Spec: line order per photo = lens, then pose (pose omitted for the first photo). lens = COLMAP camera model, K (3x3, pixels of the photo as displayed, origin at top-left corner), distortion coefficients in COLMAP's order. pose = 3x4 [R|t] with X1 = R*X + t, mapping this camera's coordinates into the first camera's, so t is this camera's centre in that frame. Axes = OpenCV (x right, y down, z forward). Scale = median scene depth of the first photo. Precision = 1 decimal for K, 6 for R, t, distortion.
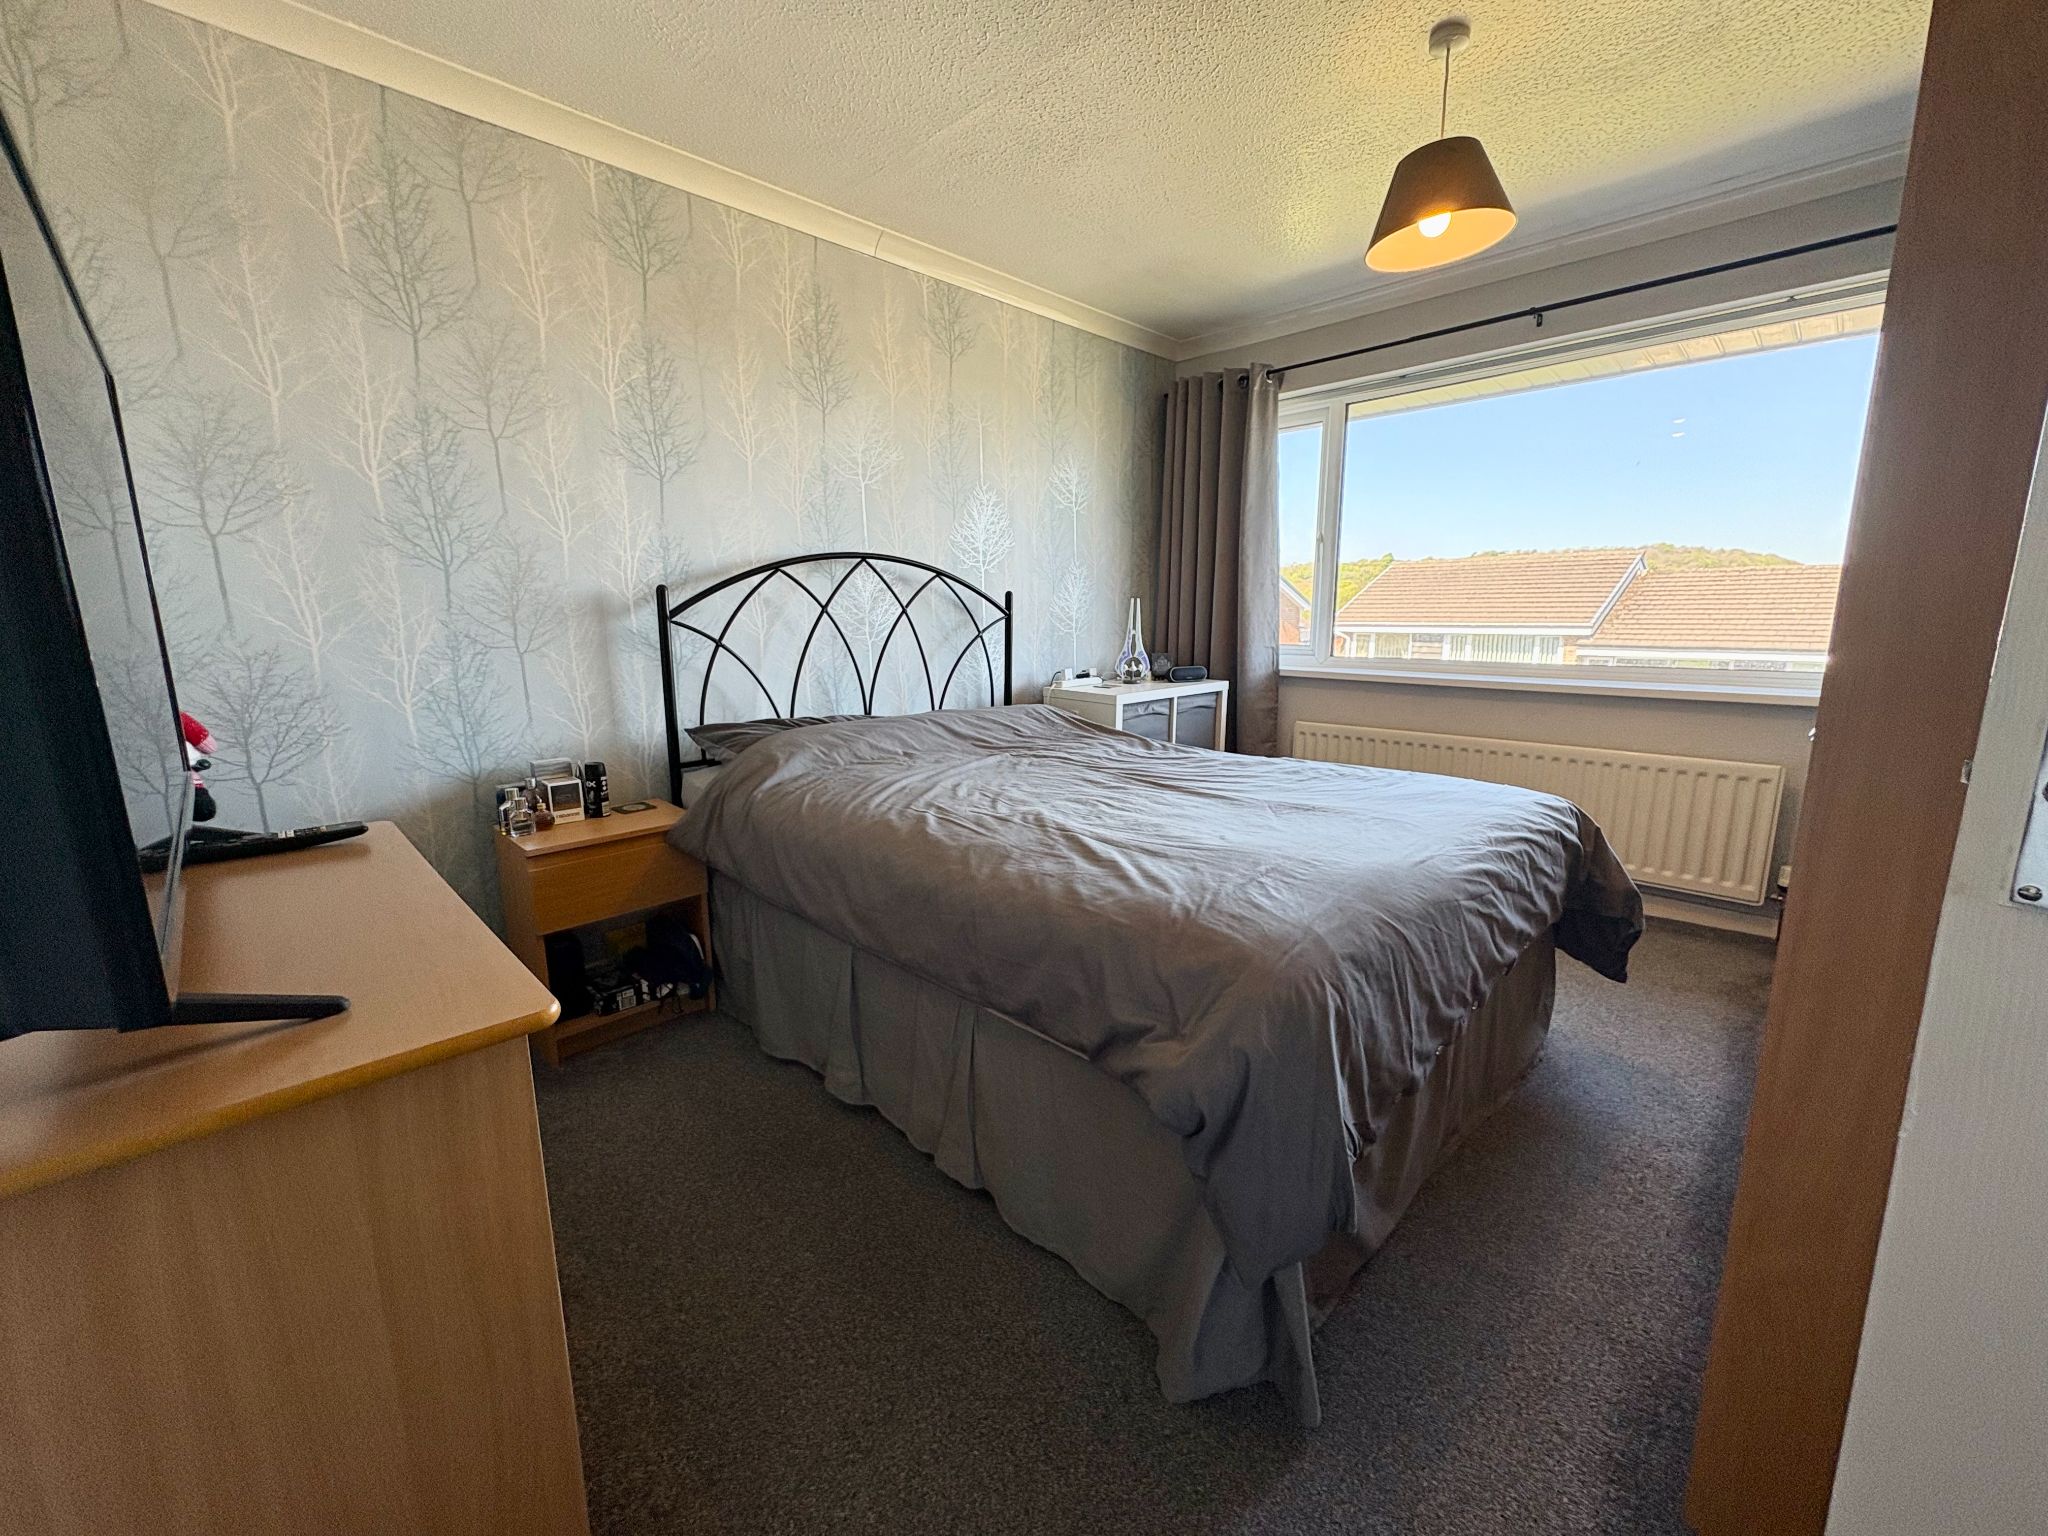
lens RADIAL K [[815.9, 0, 1018.3], [0, 815.9, 771.5], [0, 0, 1]] dist [-0.000001, 0.000064]
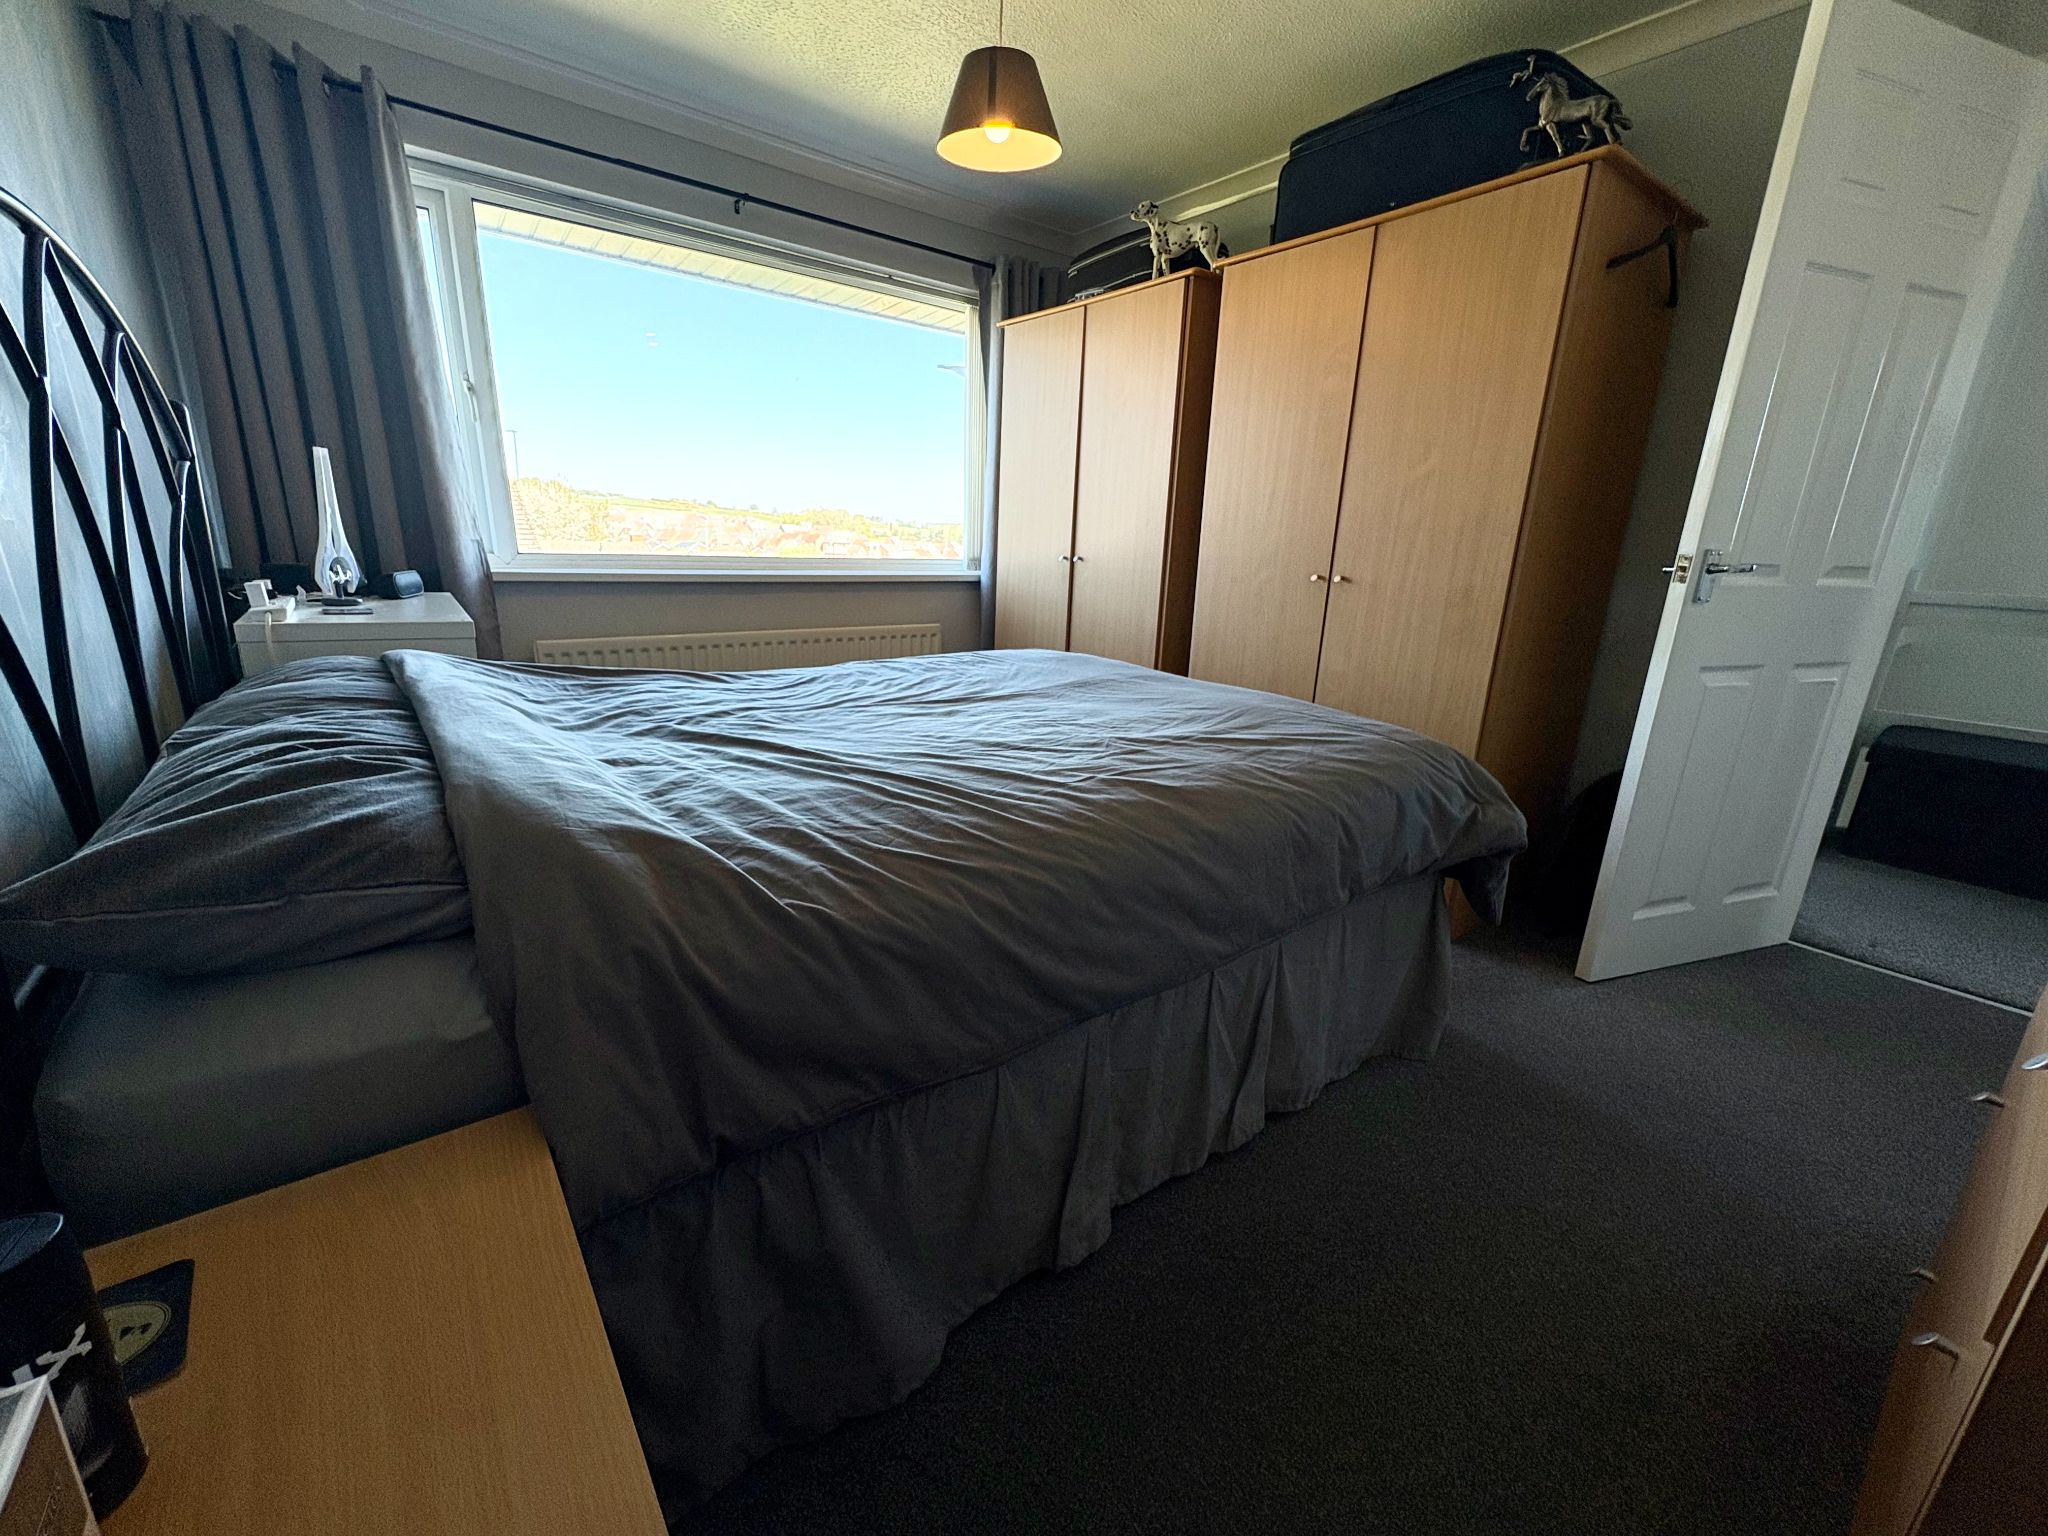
lens RADIAL K [[815.9, 0, 1018.3], [0, 815.9, 771.5], [0, 0, 1]] dist [-0.000001, 0.000064]
pose [[0.097081, -0.266916, 0.958817, -0.539947], [0.145805, 0.956789, 0.251588, -0.096948], [-0.984539, 0.115376, 0.131804, 0.651041]]
